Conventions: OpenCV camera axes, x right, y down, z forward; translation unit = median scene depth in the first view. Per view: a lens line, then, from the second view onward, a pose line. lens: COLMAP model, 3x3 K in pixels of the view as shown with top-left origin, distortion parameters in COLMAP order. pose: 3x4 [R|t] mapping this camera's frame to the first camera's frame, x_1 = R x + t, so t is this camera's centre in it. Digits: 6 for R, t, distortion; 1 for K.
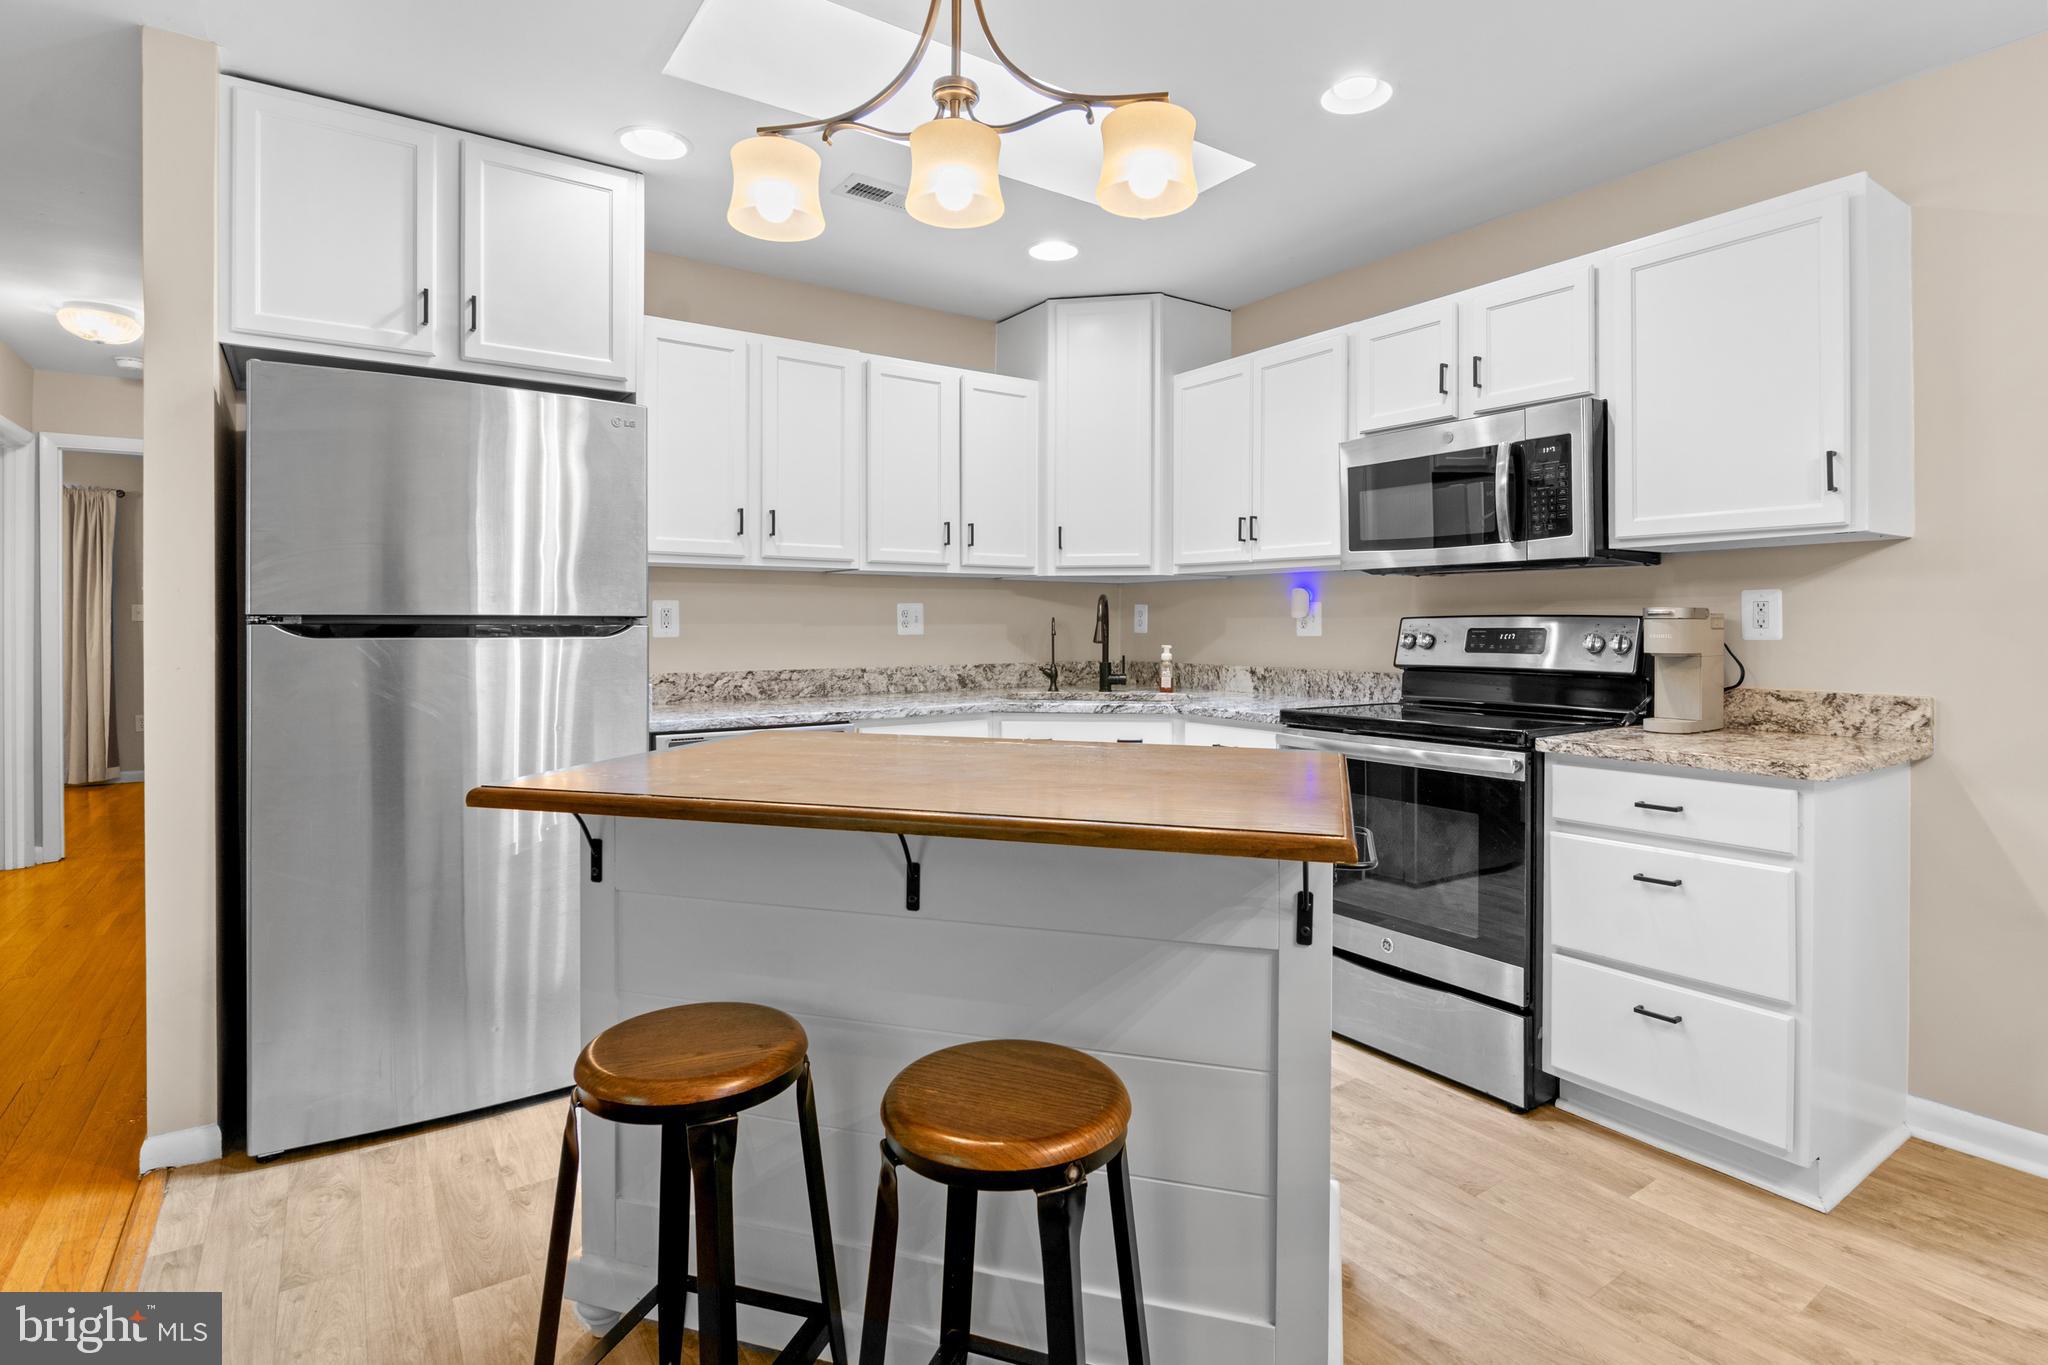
lens RADIAL K [[1009.0, 0, 1028.6], [0, 1009.0, 623.7], [0, 0, 1]] dist [-0.002633, -0.007831]
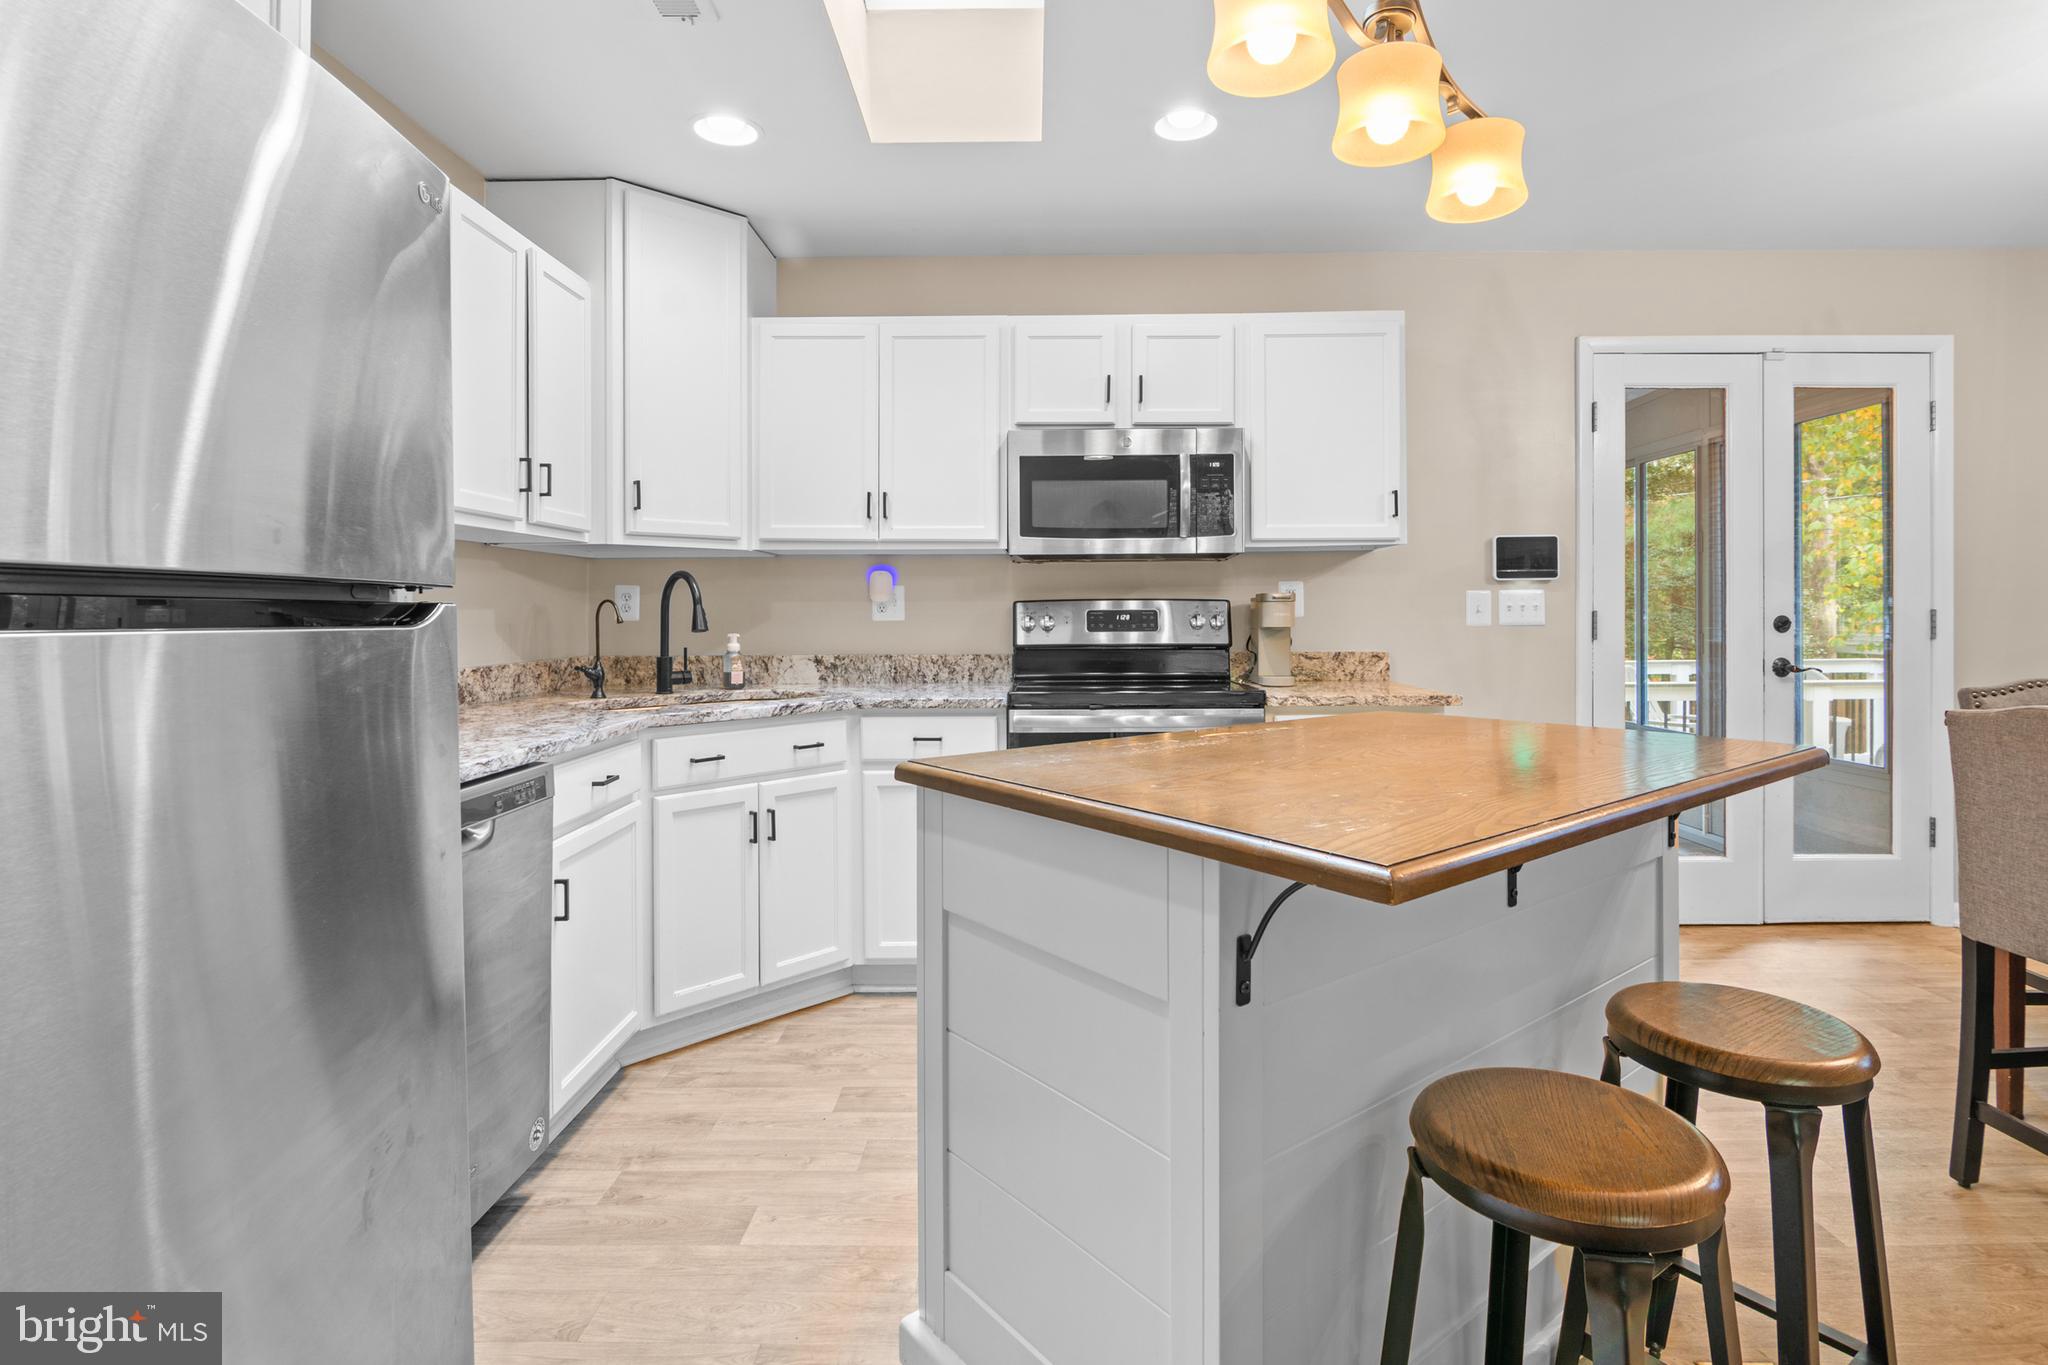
lens RADIAL K [[1027.7, 0, 1027.3], [0, 1027.7, 606.9], [0, 0, 1]] dist [-0.001765, -0.007013]
pose [[0.575299, 0.001496, 0.817942, -0.633388], [0.005638, 0.999967, -0.005794, 0.007861], [-0.817924, 0.007945, 0.575271, 0.455398]]
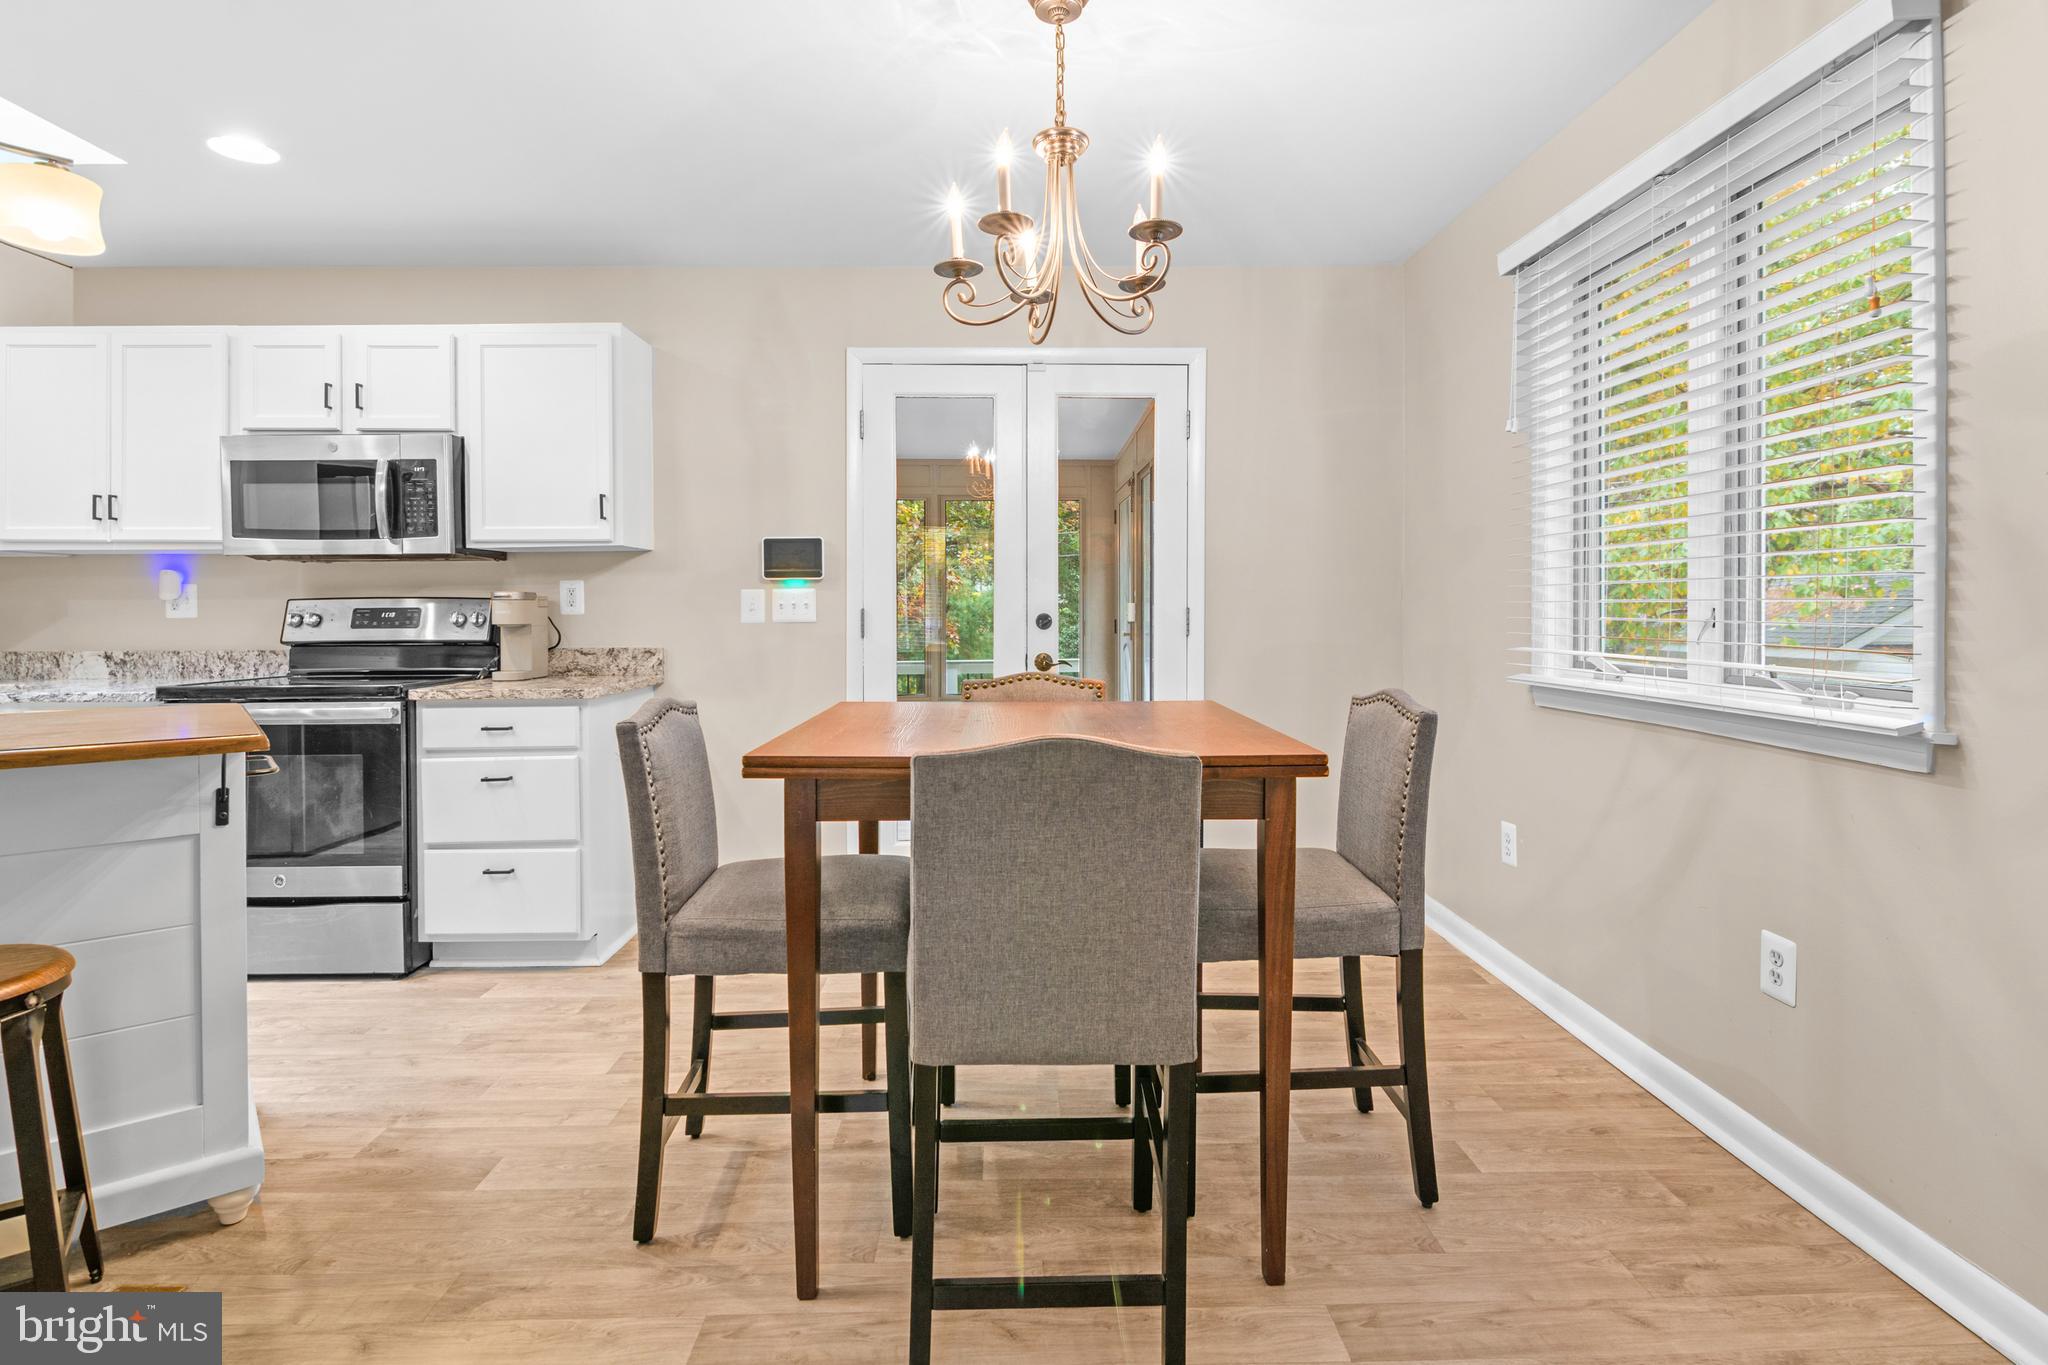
lens RADIAL K [[1018.8, 0, 1029.9], [0, 1018.8, 617.4], [0, 0, 1]] dist [-0.002745, -0.007789]
pose [[0.546728, -0.010683, 0.837242, -0.146251], [0.005358, 0.999943, 0.009260, 0.009747], [-0.837293, -0.000576, 0.546754, -0.360883]]
